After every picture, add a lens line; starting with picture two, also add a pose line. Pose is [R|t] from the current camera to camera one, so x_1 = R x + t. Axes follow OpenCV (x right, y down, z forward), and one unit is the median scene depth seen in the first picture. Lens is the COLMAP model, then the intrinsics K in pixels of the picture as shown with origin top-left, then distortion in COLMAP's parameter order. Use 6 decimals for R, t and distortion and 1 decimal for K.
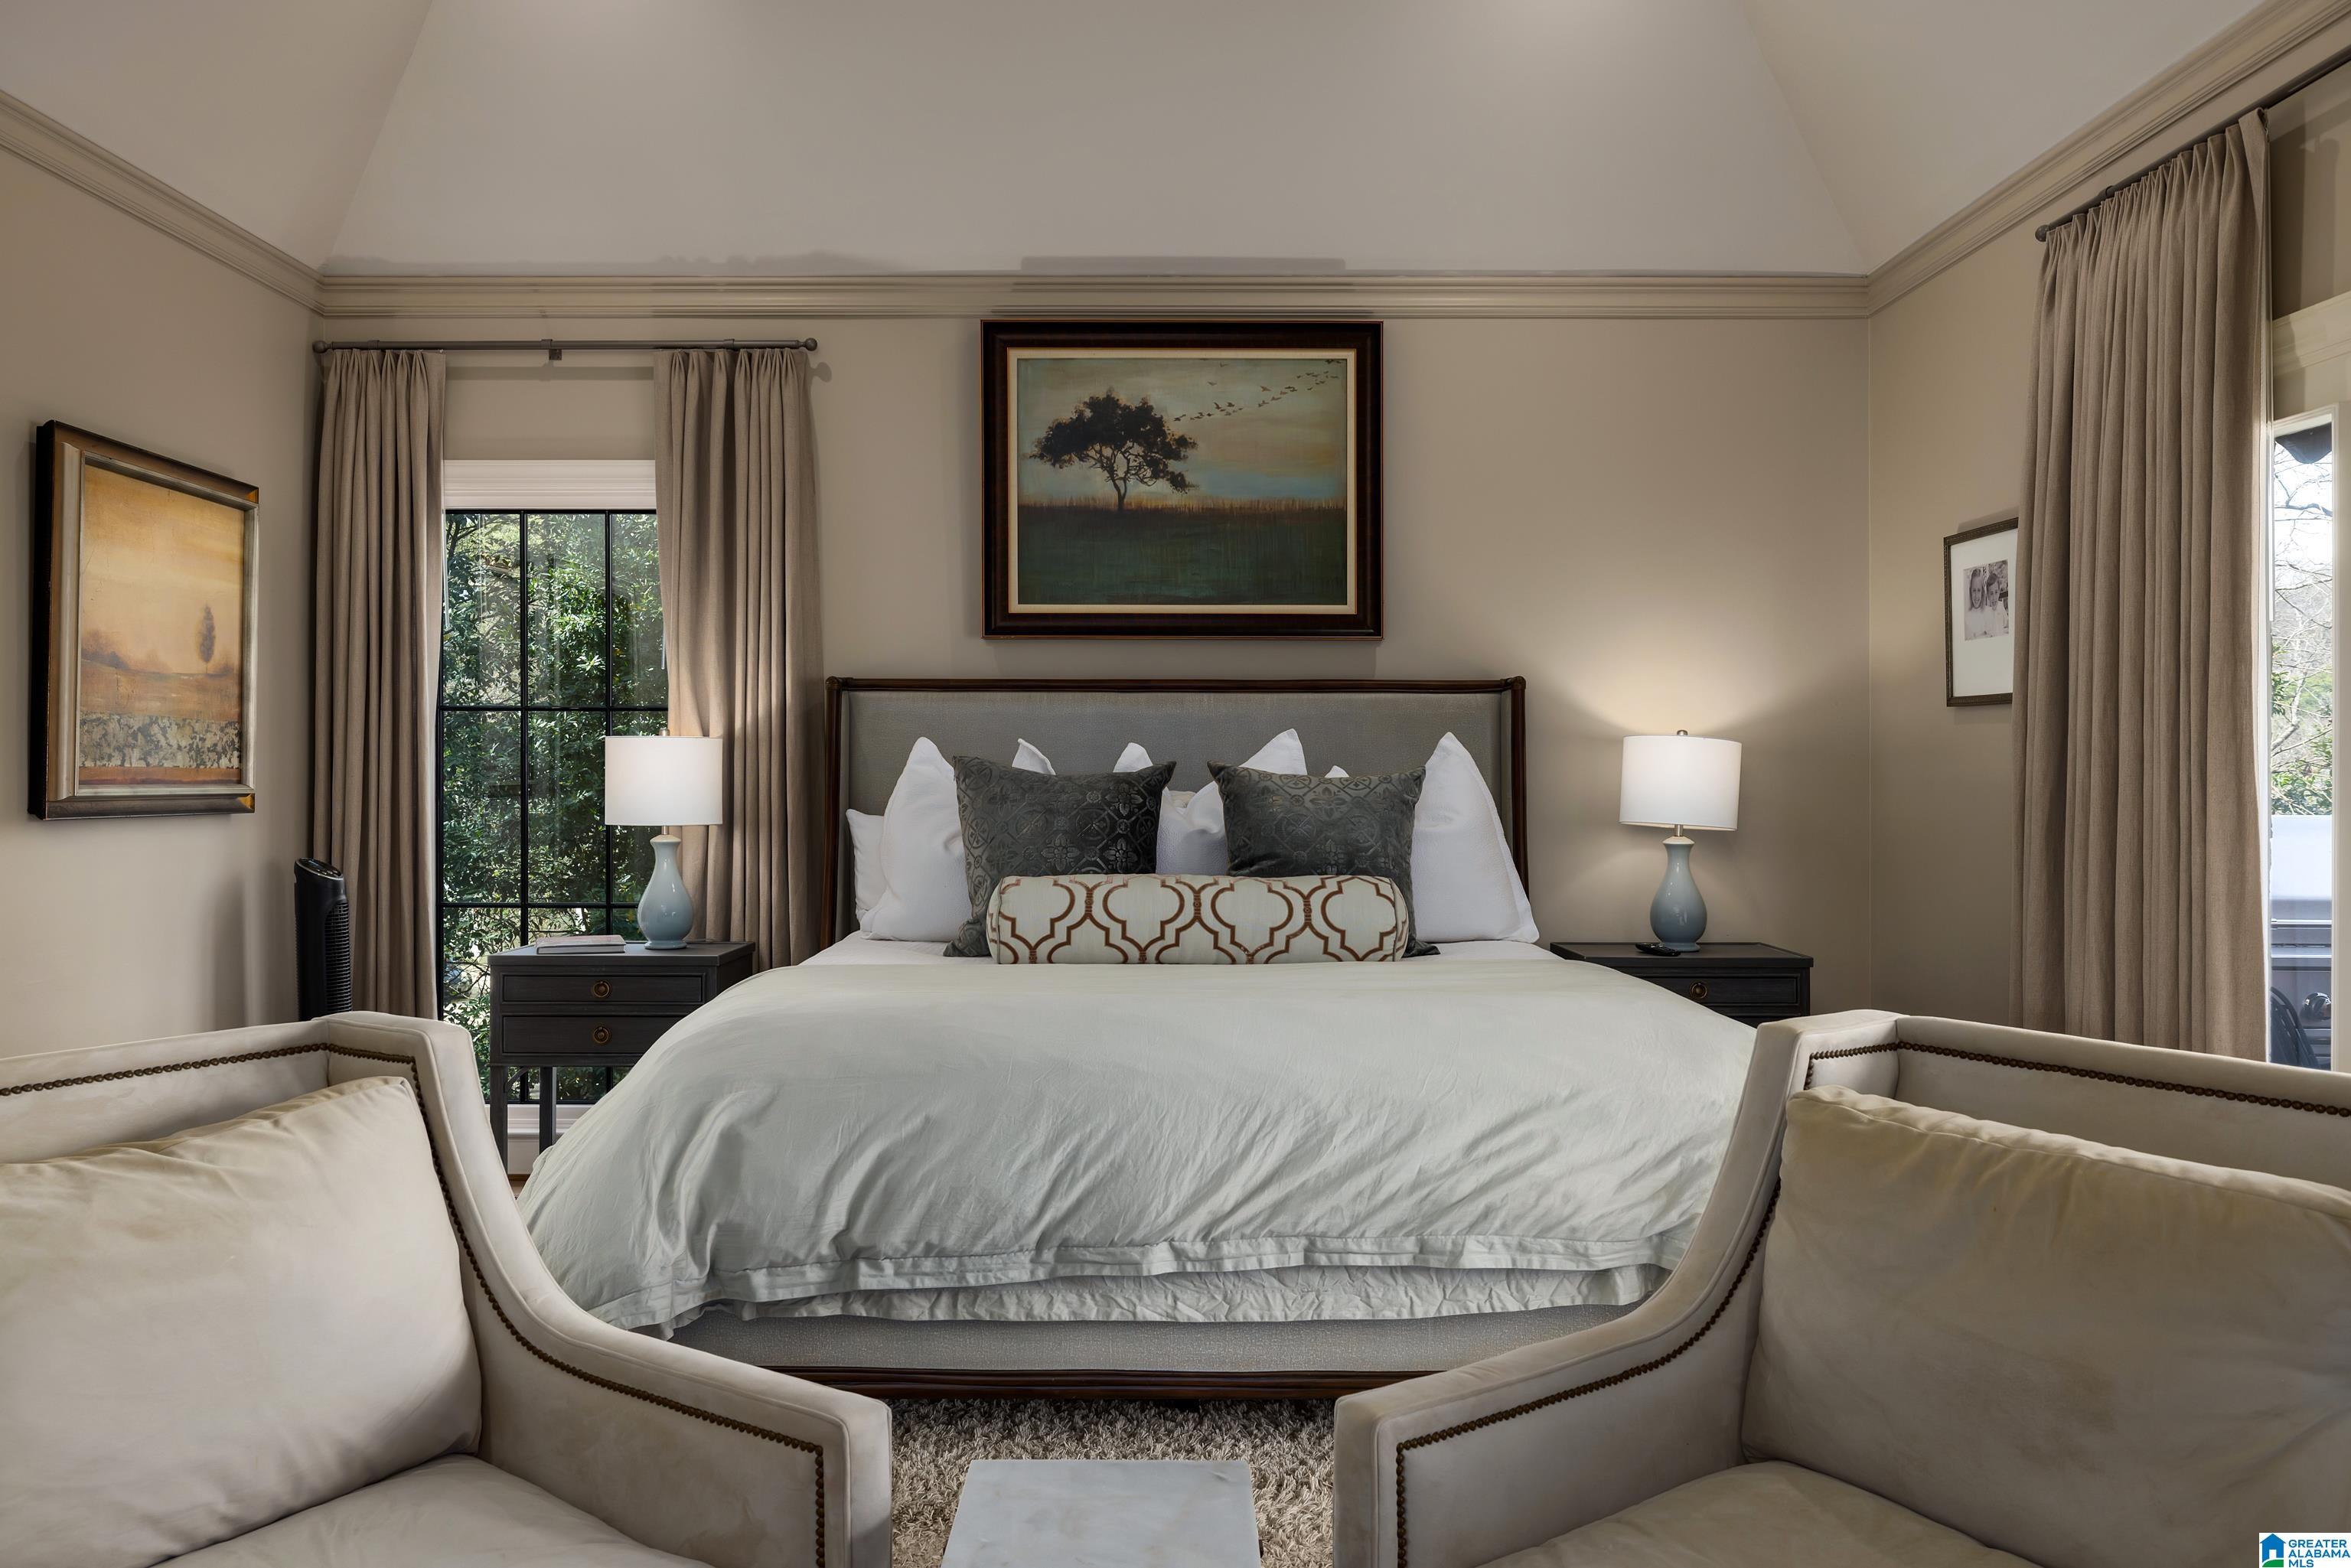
lens RADIAL K [[1731.2, 0, 1175.5], [0, 1731.2, 784.0], [0, 0, 1]] dist [0.000264, 0.003204]
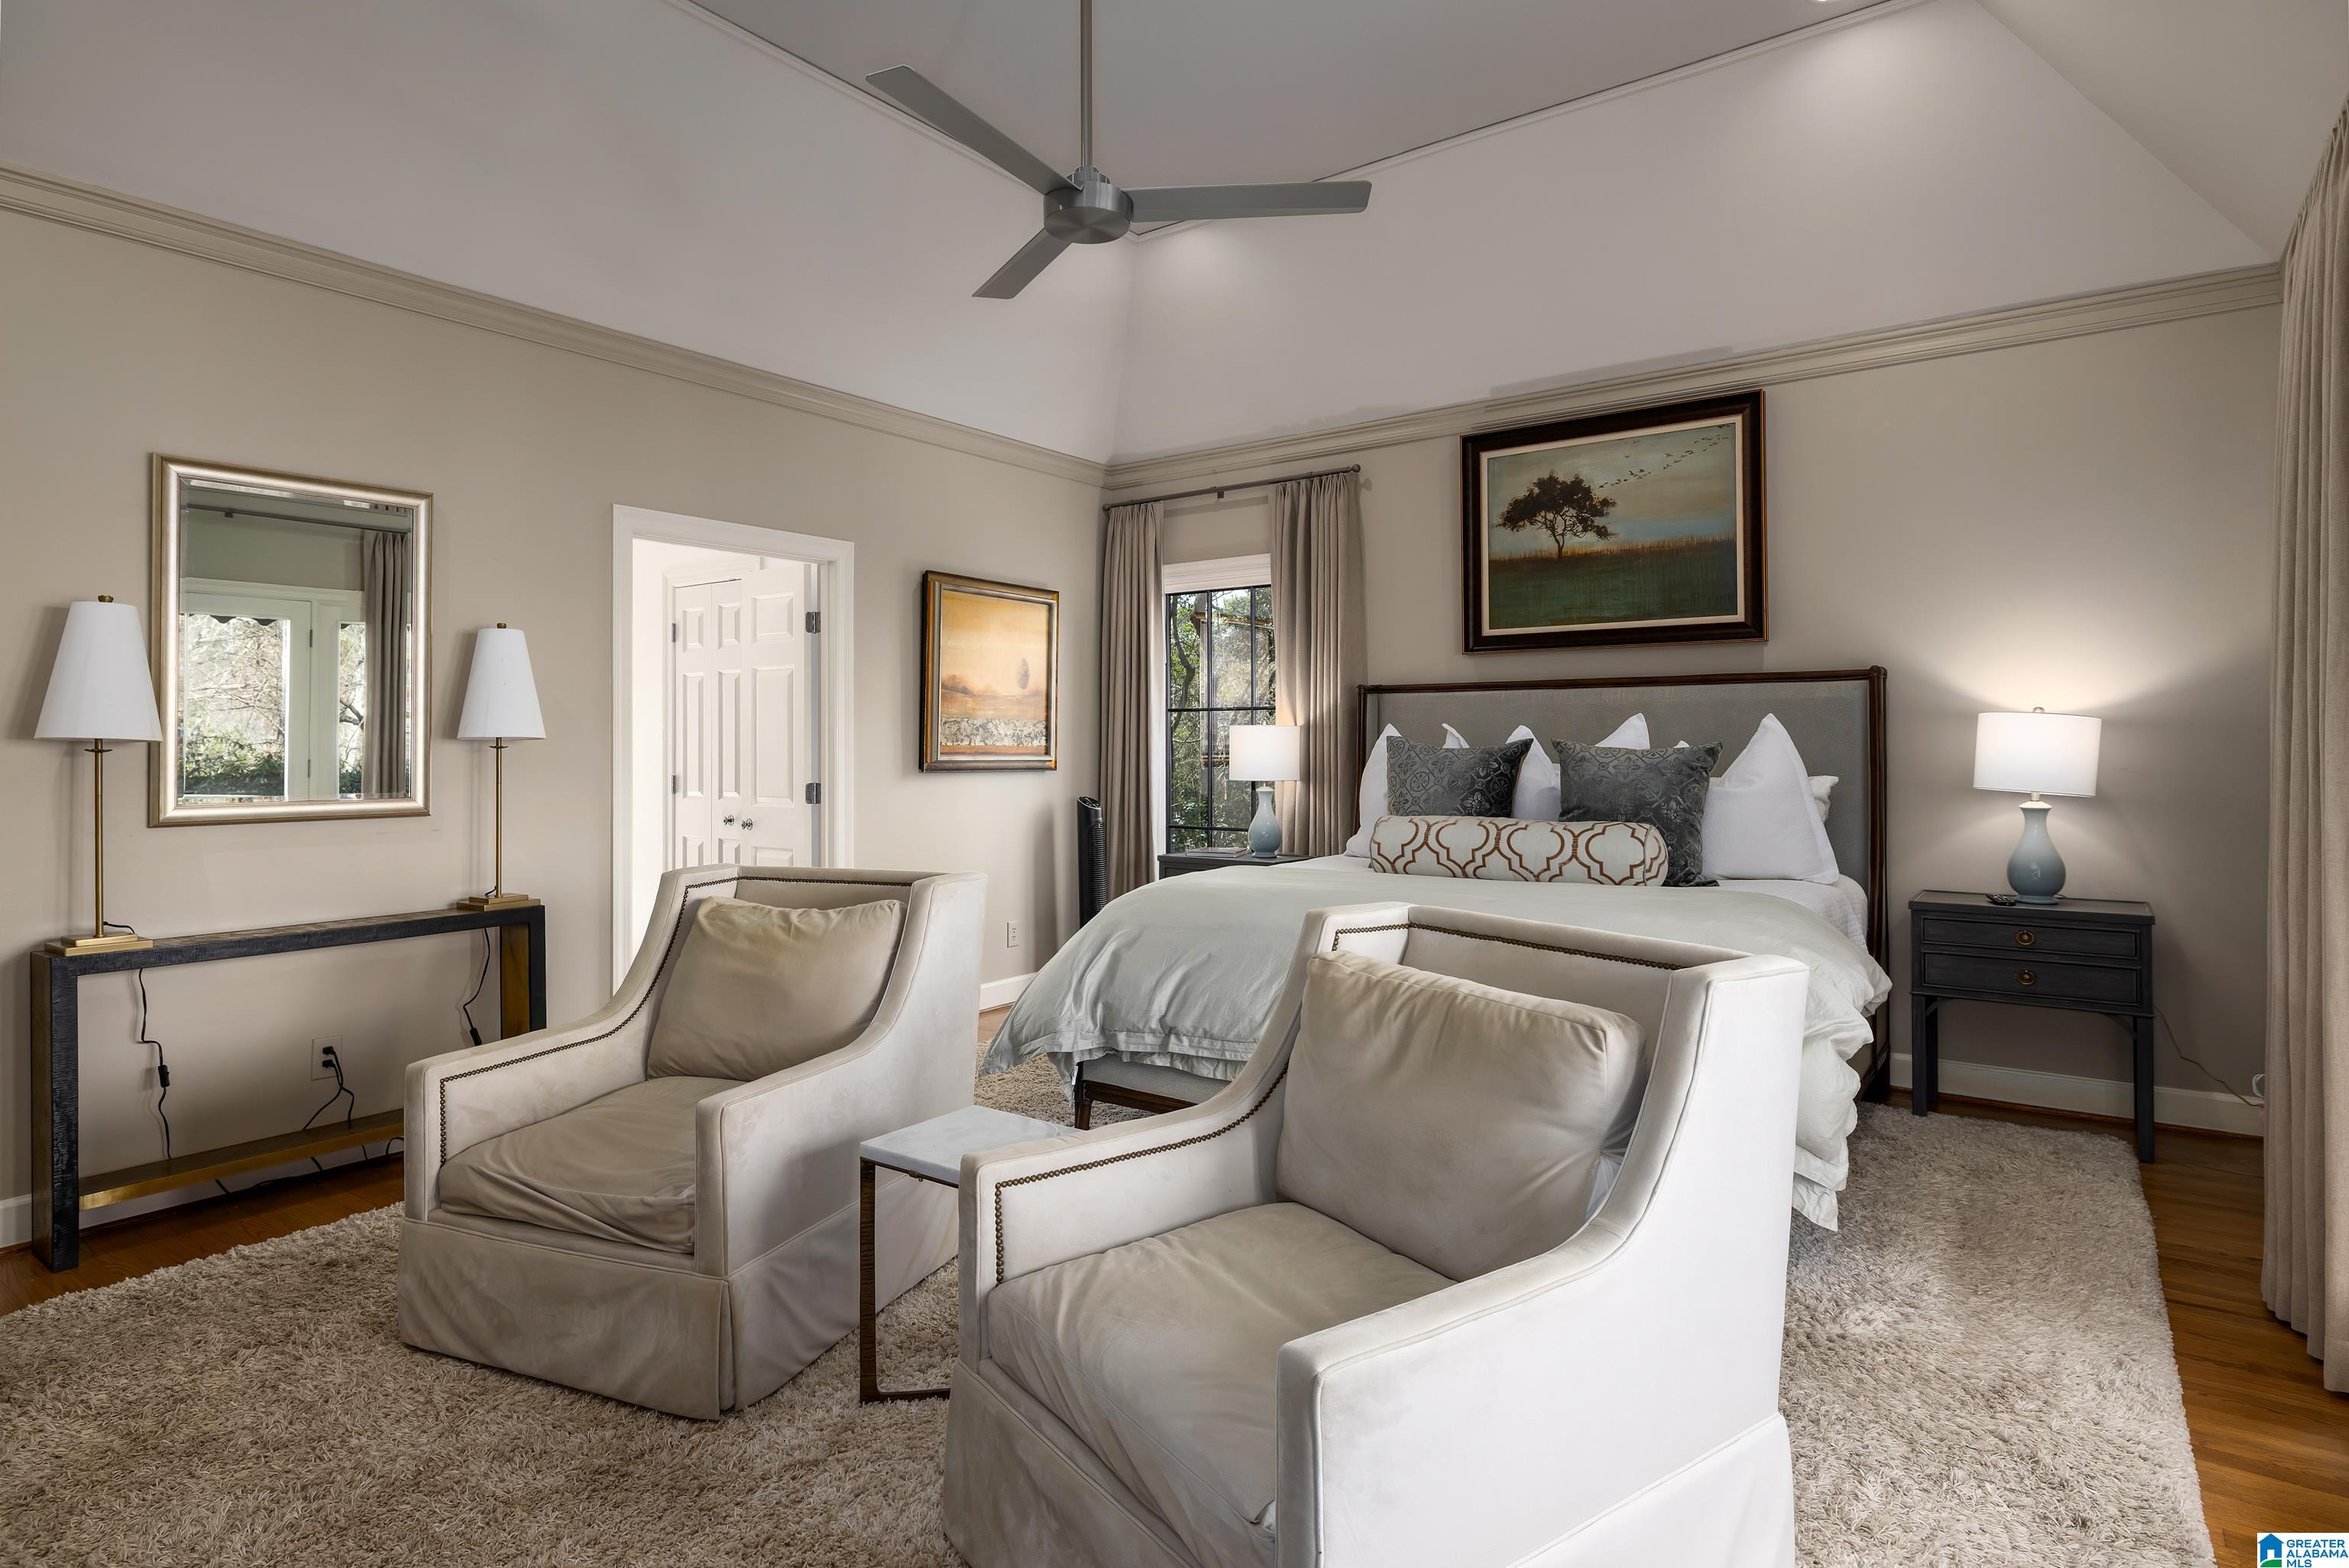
lens RADIAL K [[1264.5, 0, 1173.7], [0, 1264.5, 754.4], [0, 0, 1]] dist [-0.000972, -0.000079]
pose [[0.807134, -0.000451, -0.590368, 0.325575], [-0.001897, 0.999993, -0.003358, 0.003500], [0.590365, 0.003831, 0.807127, 0.002487]]
